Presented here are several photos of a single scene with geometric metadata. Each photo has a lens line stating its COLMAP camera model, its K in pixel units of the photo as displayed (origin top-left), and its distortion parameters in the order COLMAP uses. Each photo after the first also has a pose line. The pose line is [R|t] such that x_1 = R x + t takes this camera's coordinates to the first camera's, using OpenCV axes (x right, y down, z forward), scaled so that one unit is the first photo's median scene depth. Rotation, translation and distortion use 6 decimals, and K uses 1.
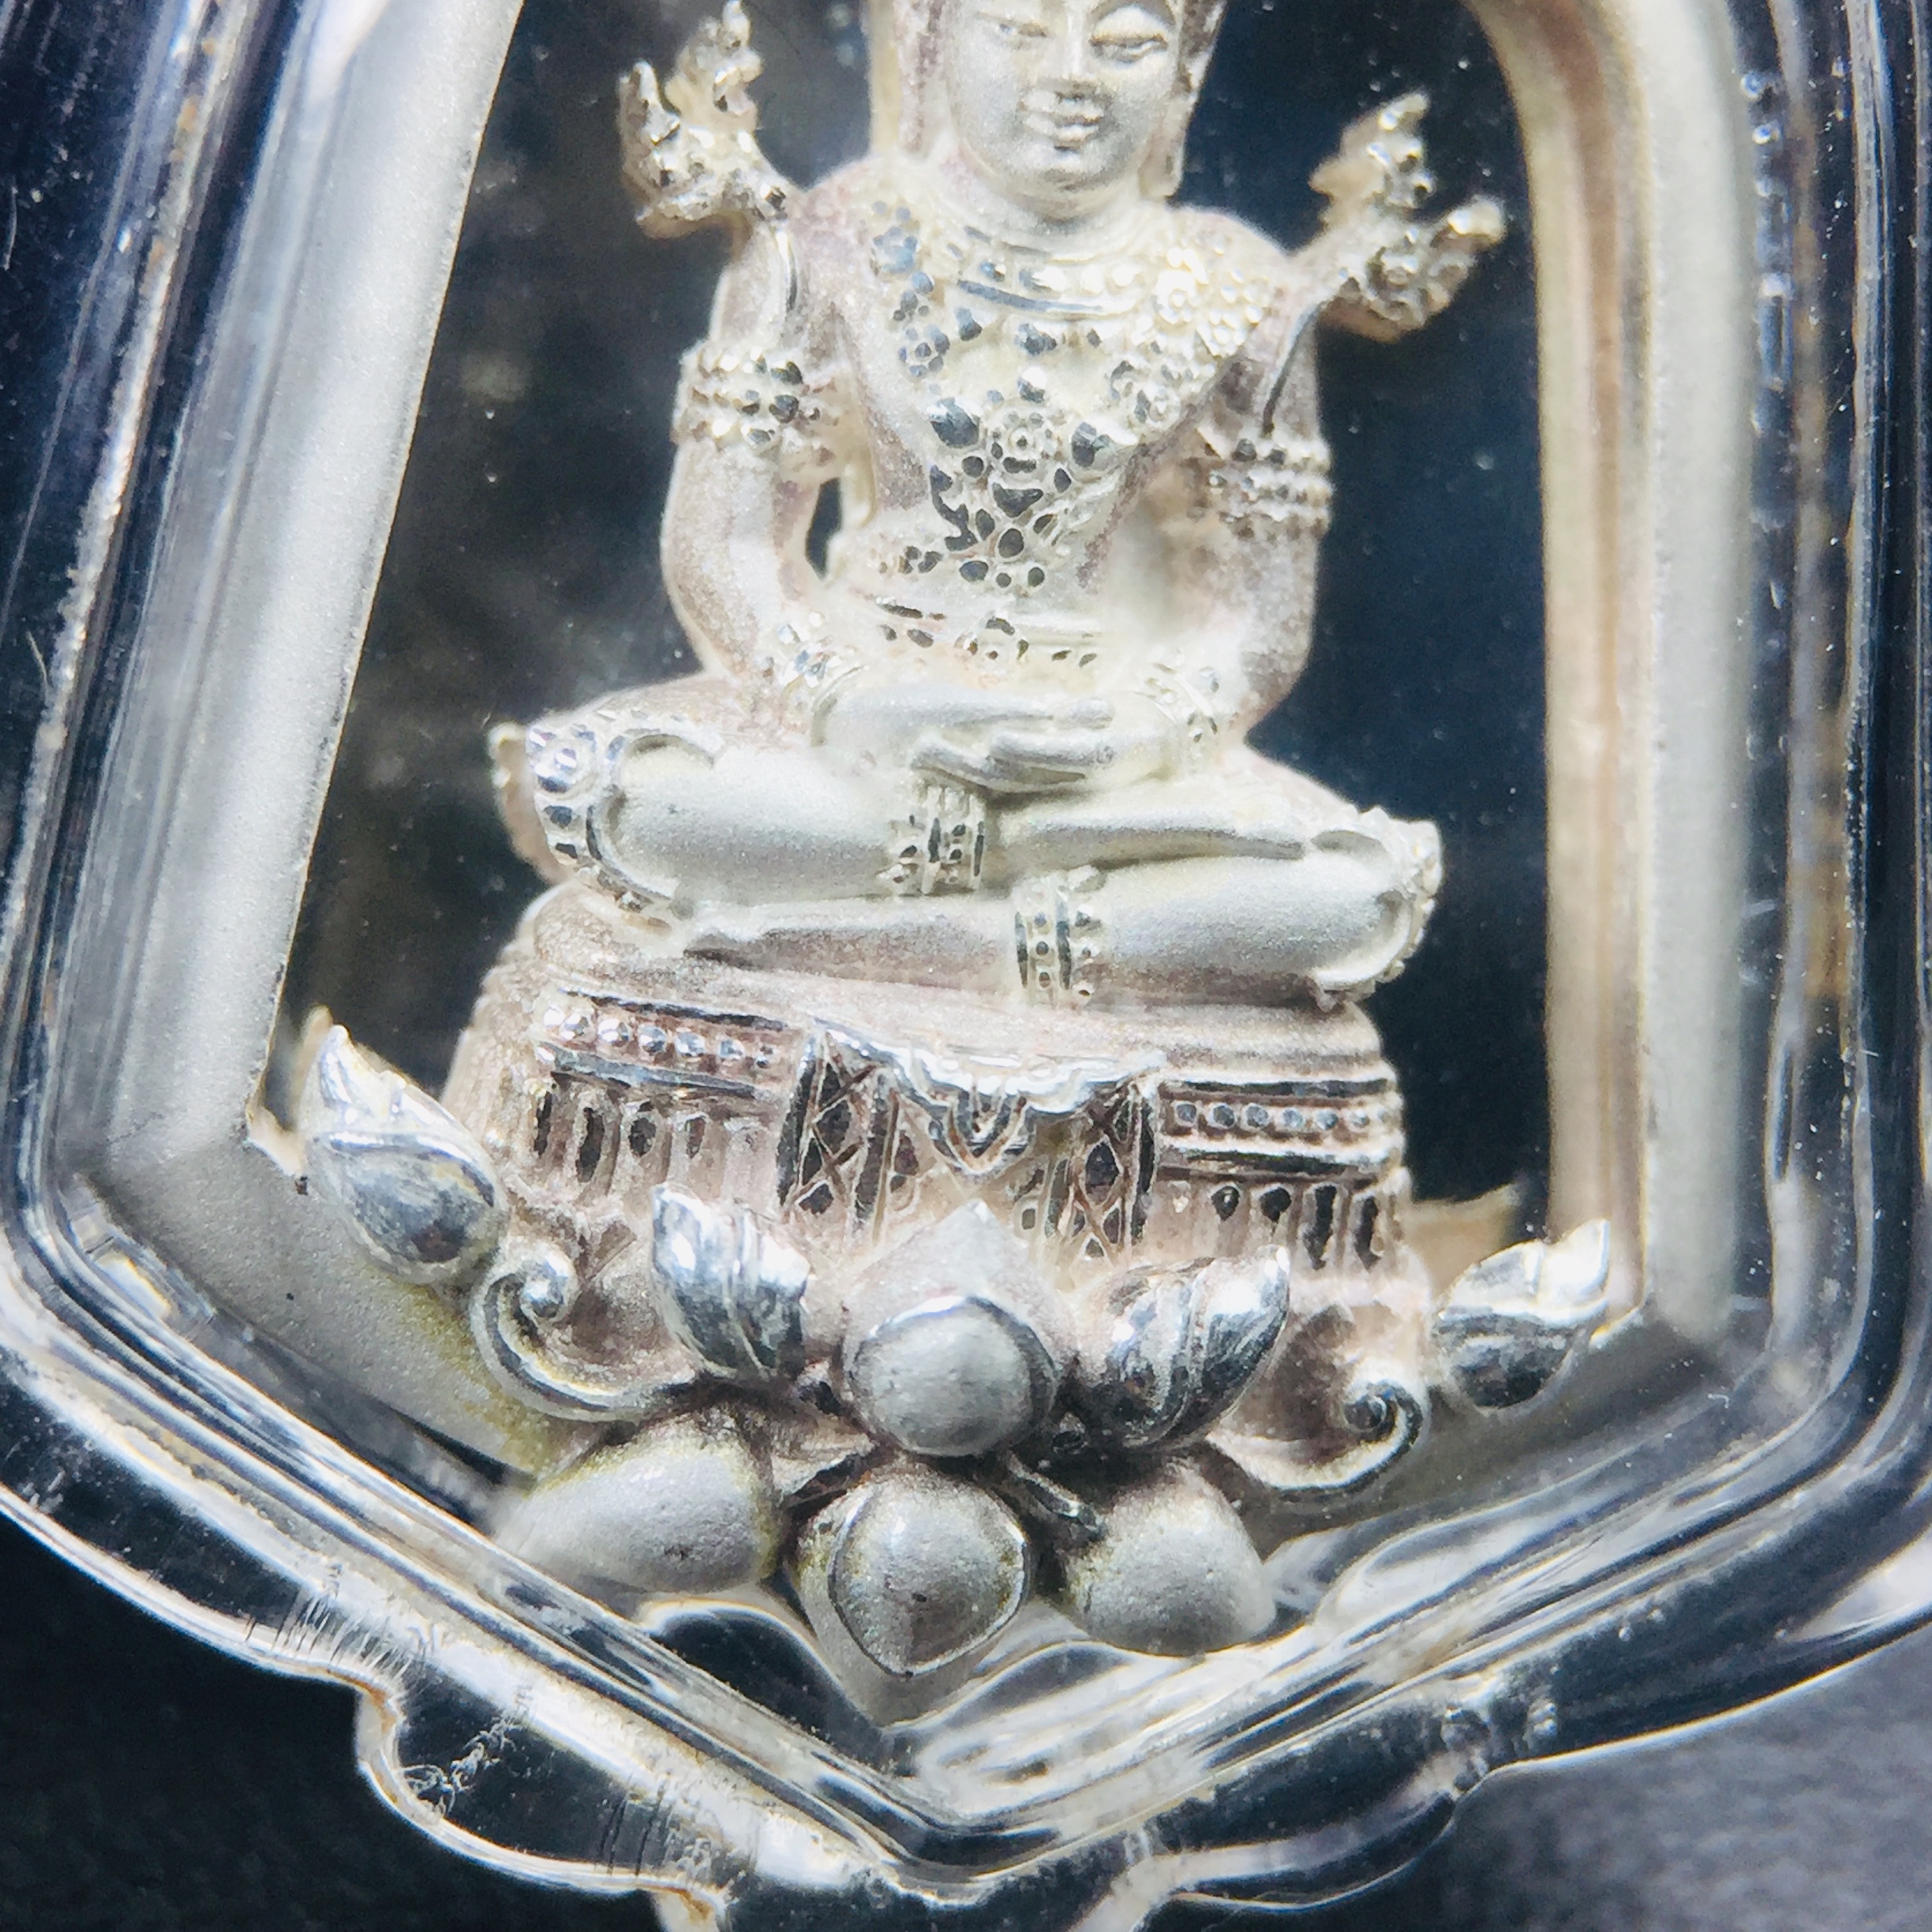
lens RADIAL K [[7501.5, 0, 991.0], [0, 7501.5, 977.7], [0, 0, 1]] dist [0.740136, 0.000000]
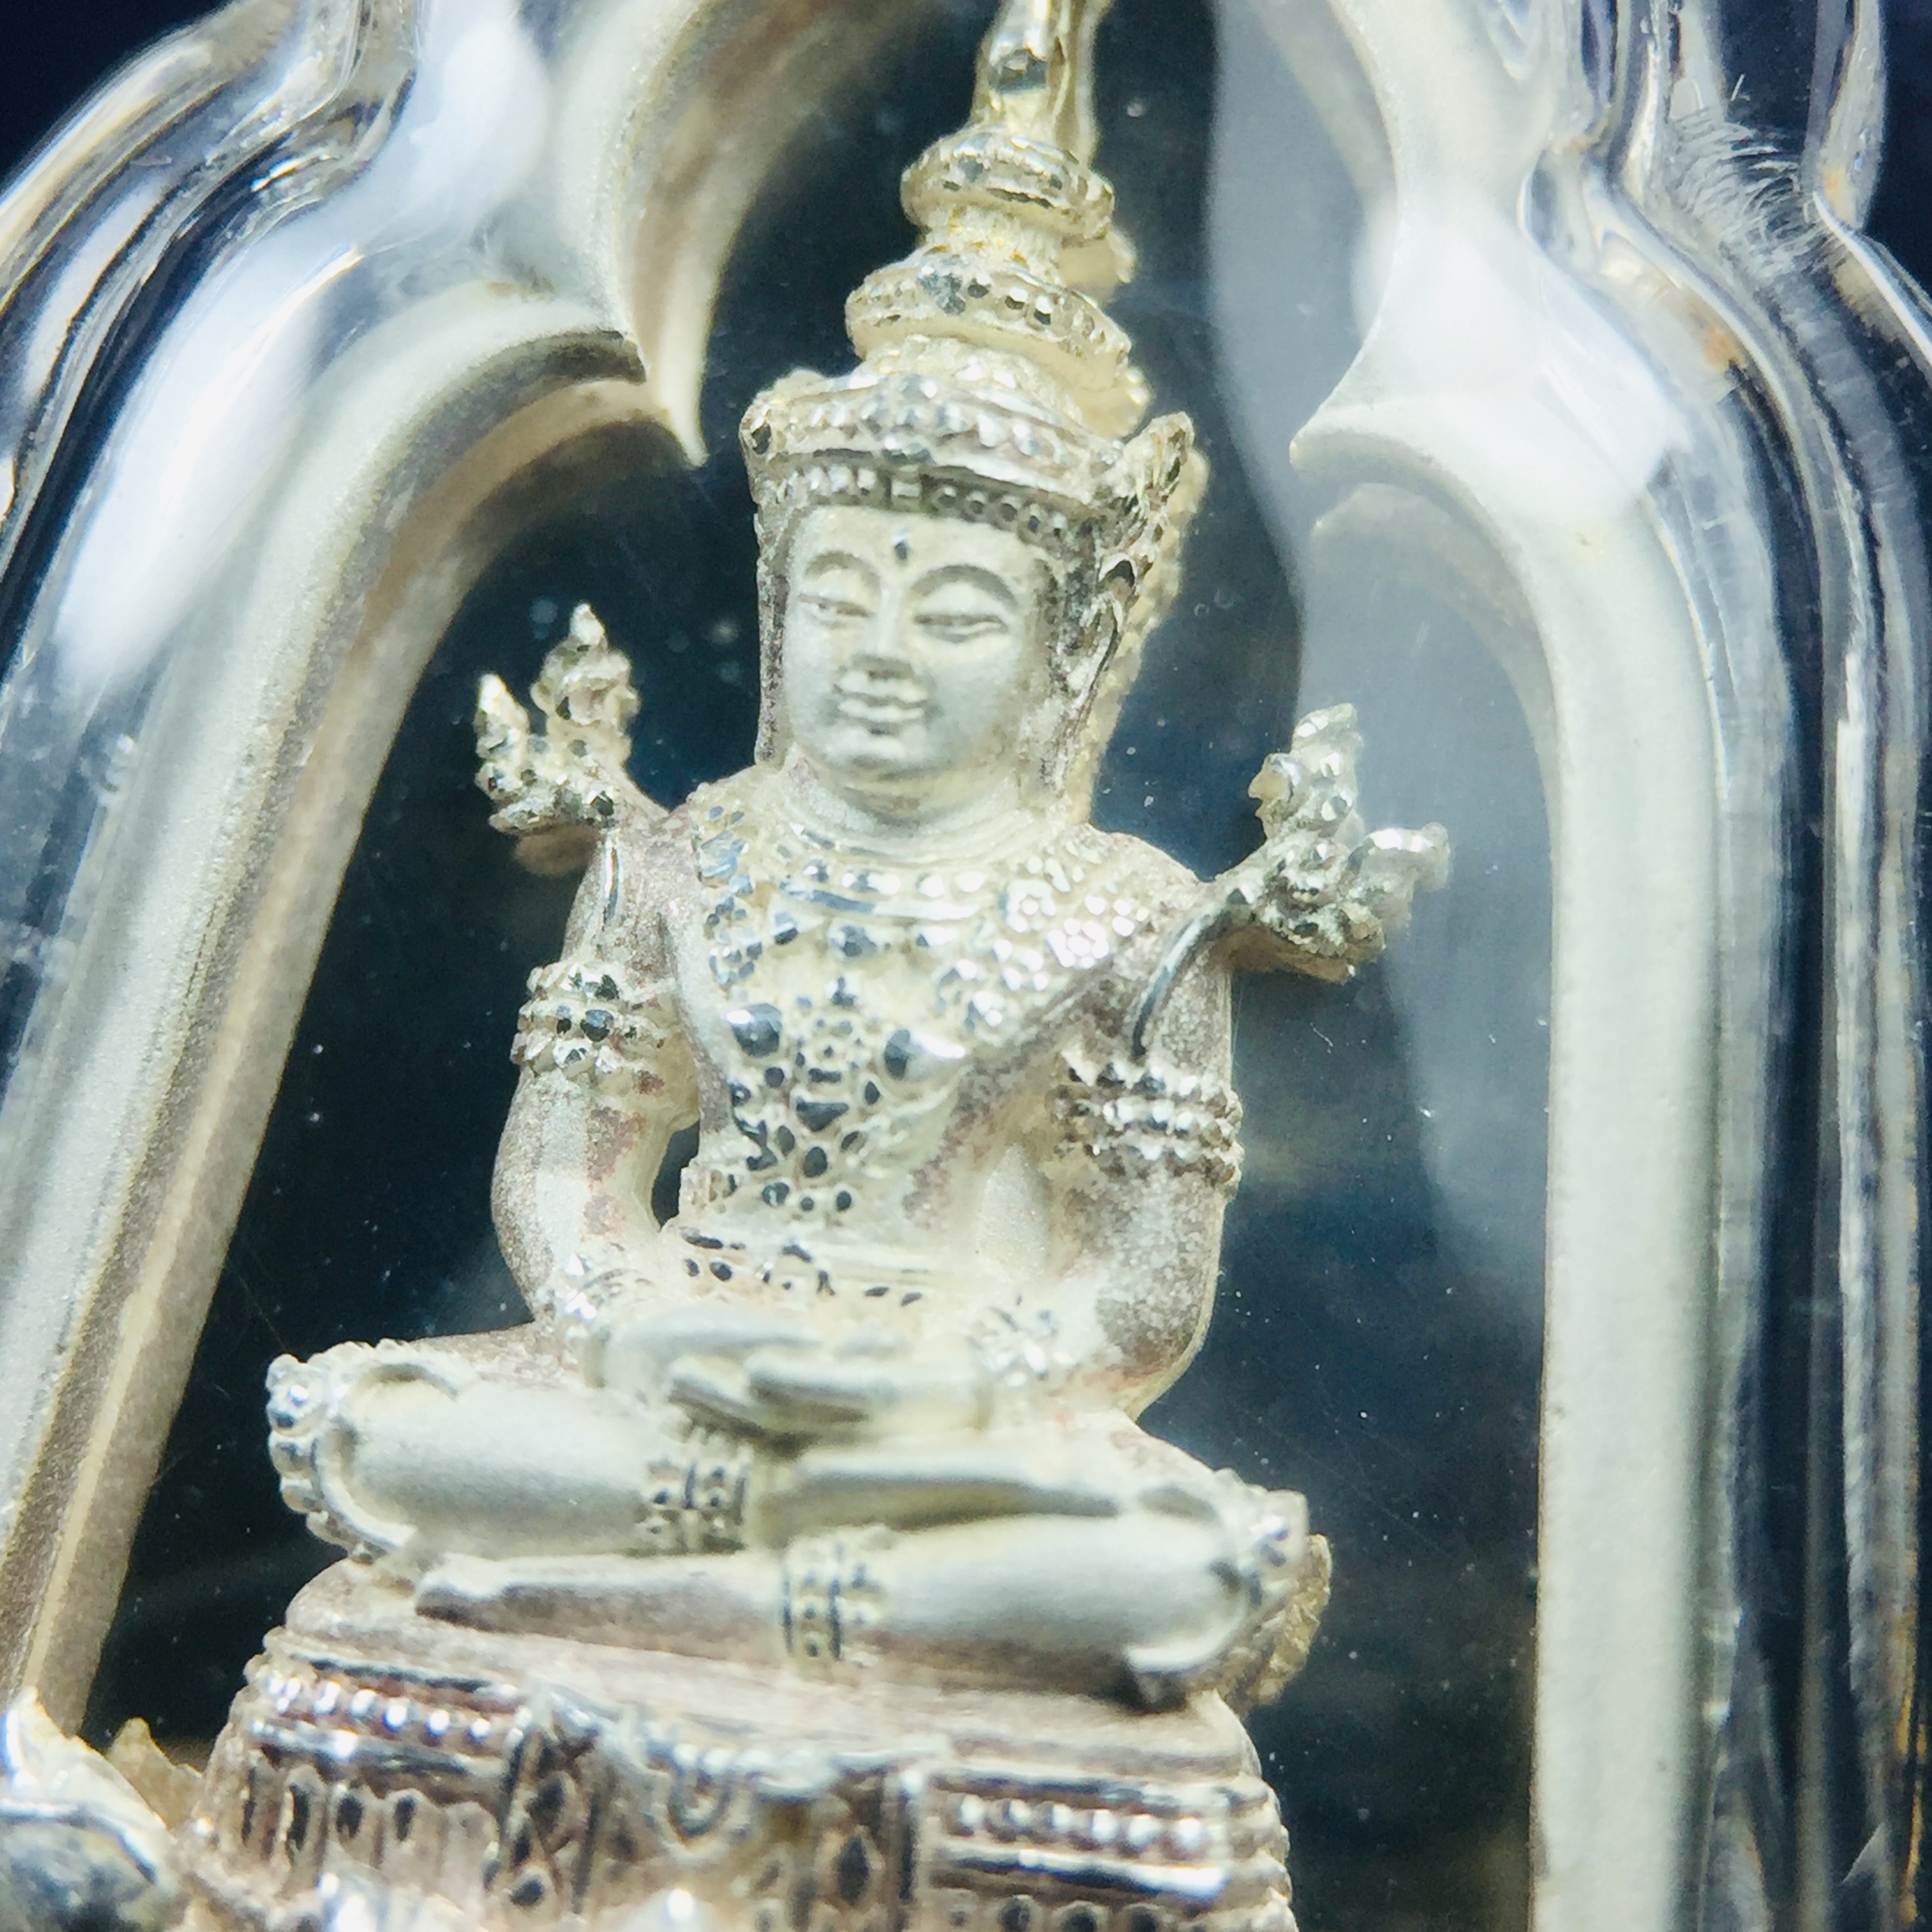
lens RADIAL K [[7501.5, 0, 963.5], [0, 7501.5, 953.0], [0, 0, 1]] dist [0.740136, 0.000000]
pose [[0.951409, -0.016828, -0.307470, 0.294240], [-0.051793, 0.975535, -0.213655, 0.107602], [0.303543, 0.219198, 0.927262, 0.172775]]
